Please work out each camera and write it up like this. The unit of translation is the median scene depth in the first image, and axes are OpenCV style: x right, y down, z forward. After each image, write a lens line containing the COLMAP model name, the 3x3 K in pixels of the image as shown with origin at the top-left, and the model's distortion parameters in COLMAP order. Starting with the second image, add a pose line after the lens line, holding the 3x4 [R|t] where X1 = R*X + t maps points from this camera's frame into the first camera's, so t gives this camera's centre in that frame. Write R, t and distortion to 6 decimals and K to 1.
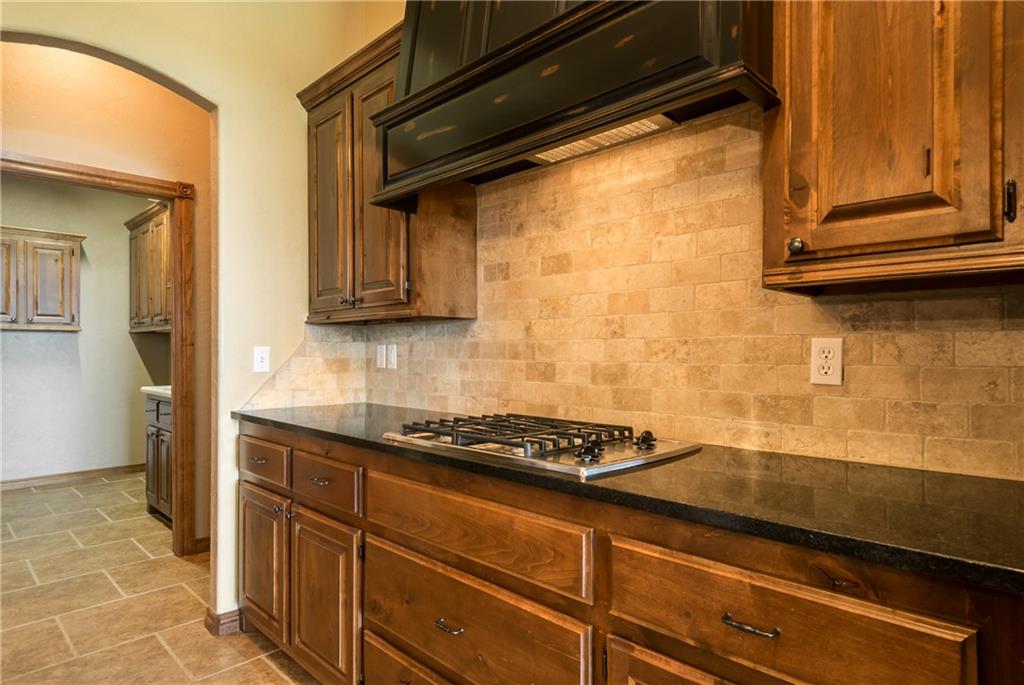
lens RADIAL K [[566.0, 0, 542.9], [0, 566.0, 351.5], [0, 0, 1]] dist [-0.000185, -0.000489]
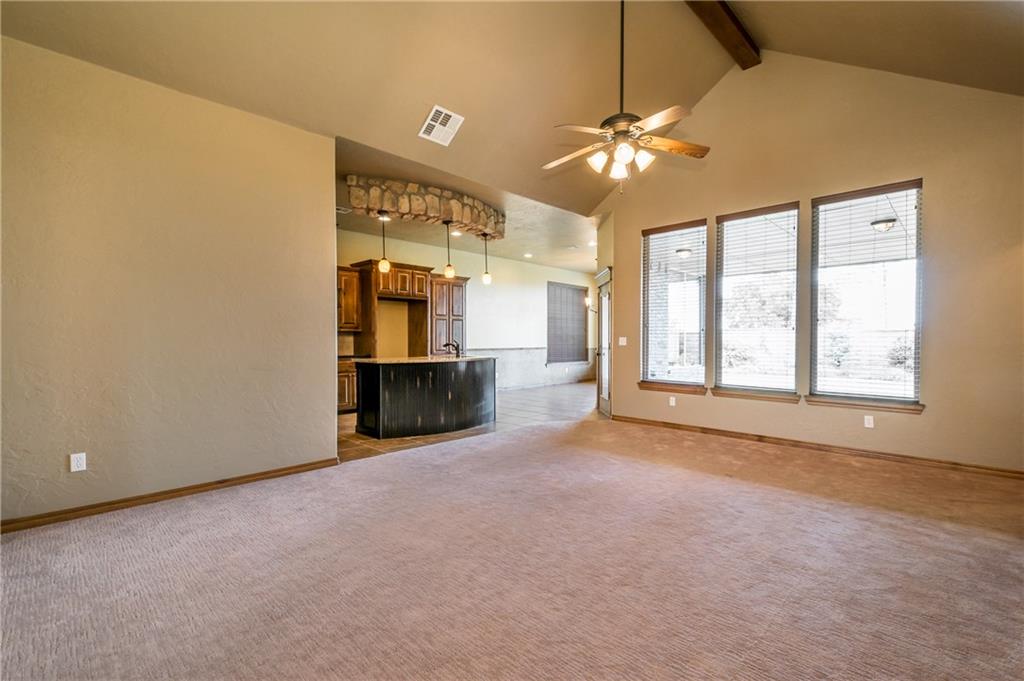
lens RADIAL K [[443.5, 0, 505.8], [0, 443.5, 348.6], [0, 0, 1]] dist [-0.000074, -0.000178]
pose [[0.035325, -0.020143, 0.999173, -3.330357], [0.001298, 0.999797, 0.020110, 0.005044], [-0.999375, 0.000587, 0.035344, -0.913285]]
